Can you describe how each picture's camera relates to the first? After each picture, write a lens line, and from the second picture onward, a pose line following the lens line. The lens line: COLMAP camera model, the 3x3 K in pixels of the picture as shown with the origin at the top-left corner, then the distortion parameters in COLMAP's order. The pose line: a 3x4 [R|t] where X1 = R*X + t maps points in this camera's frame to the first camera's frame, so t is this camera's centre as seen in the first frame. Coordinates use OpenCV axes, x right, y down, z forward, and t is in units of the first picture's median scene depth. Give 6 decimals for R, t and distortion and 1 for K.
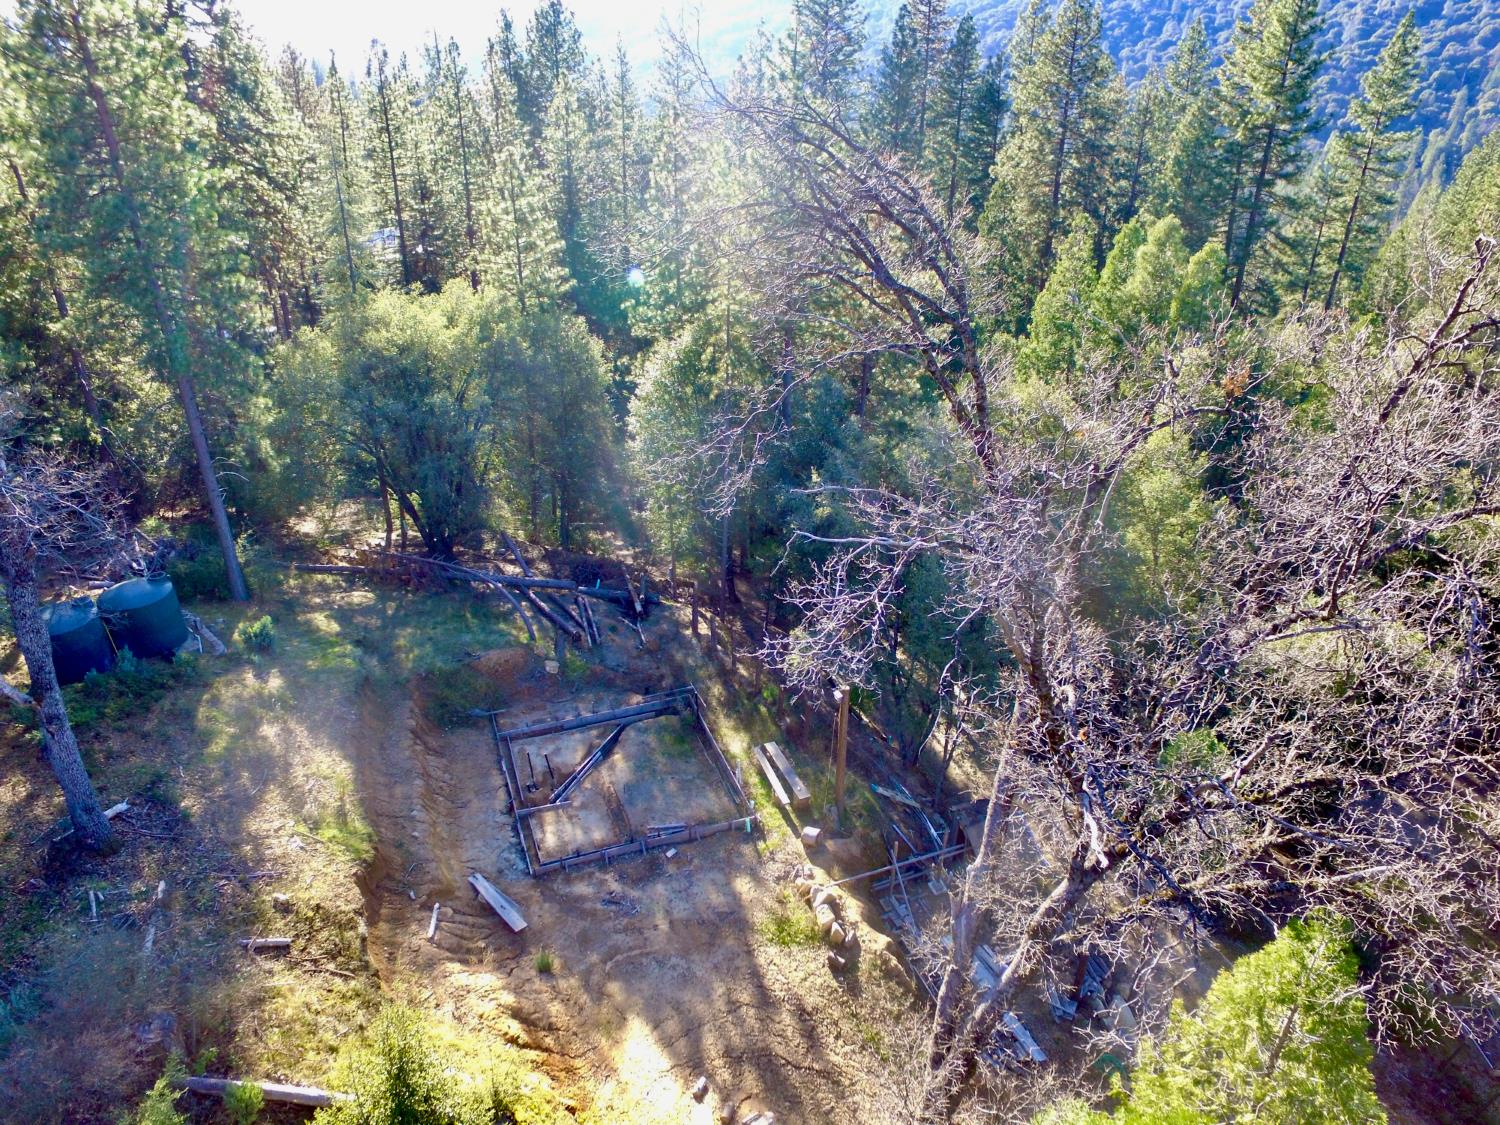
lens RADIAL K [[1009.8, 0, 777.7], [0, 1009.8, 597.0], [0, 0, 1]] dist [-0.116582, 0.084102]
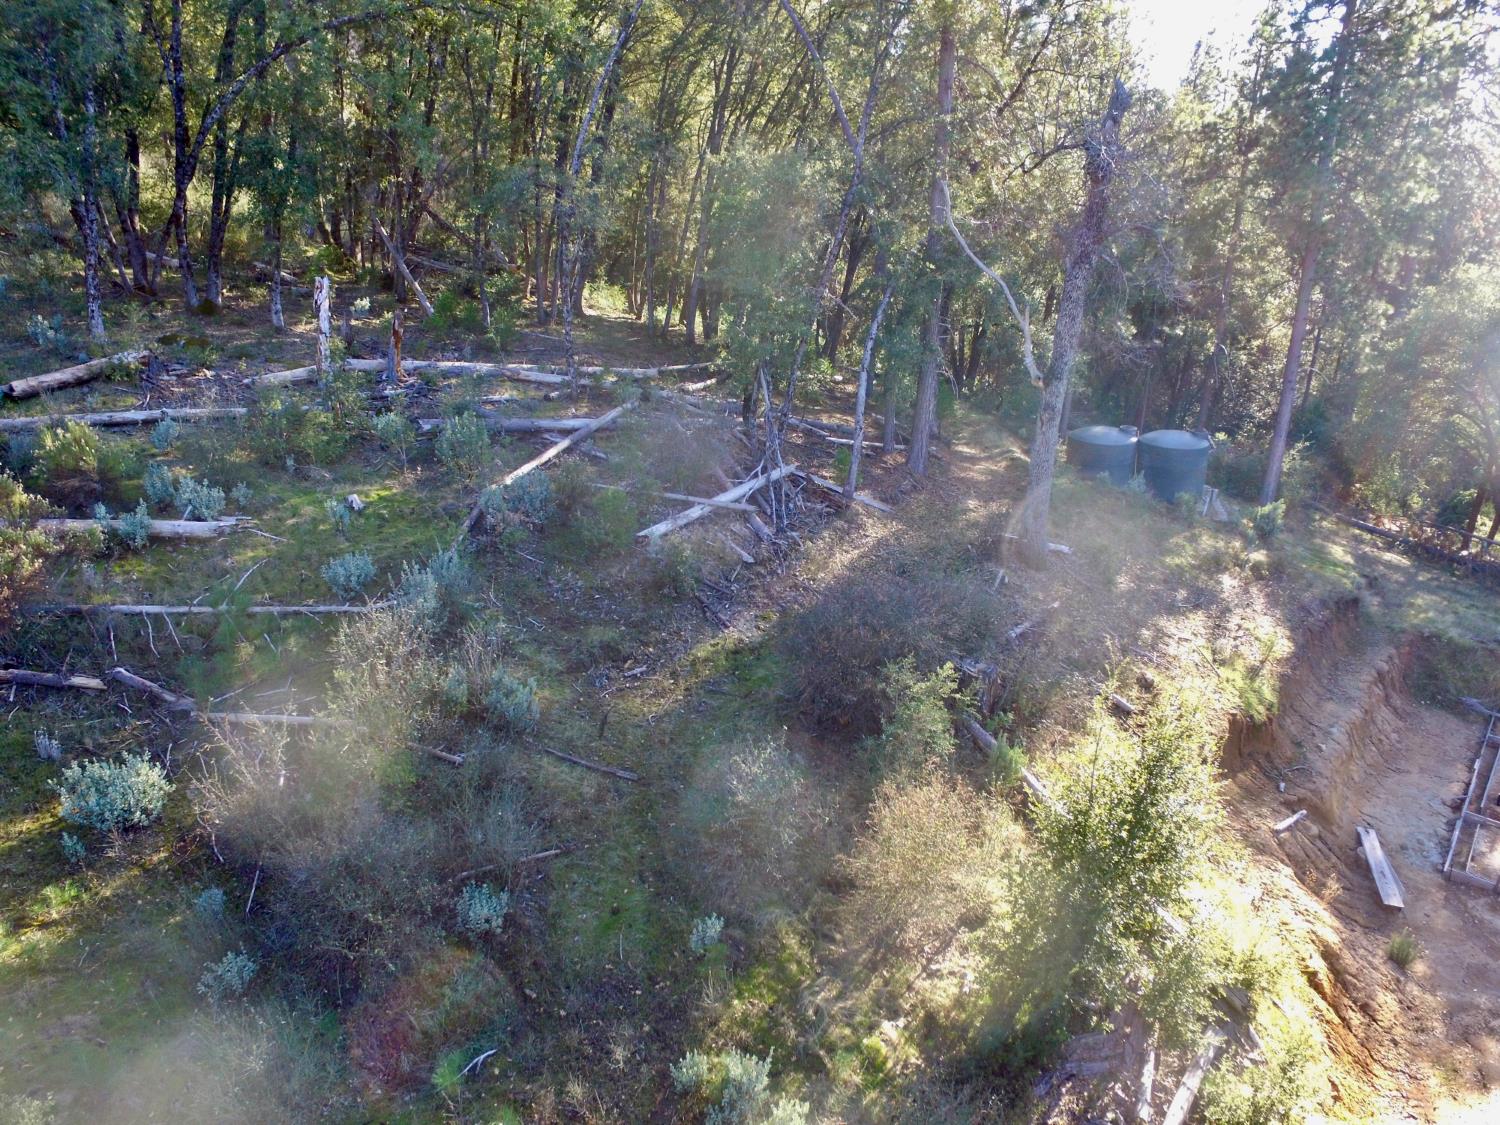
lens RADIAL K [[1002.4, 0, 756.1], [0, 1002.4, 592.9], [0, 0, 1]] dist [-0.079637, 0.035073]
pose [[0.468233, 0.321193, -0.823160, 0.034226], [-0.411460, 0.903683, 0.118564, 0.216199], [0.781958, 0.283182, 0.555293, 0.153657]]
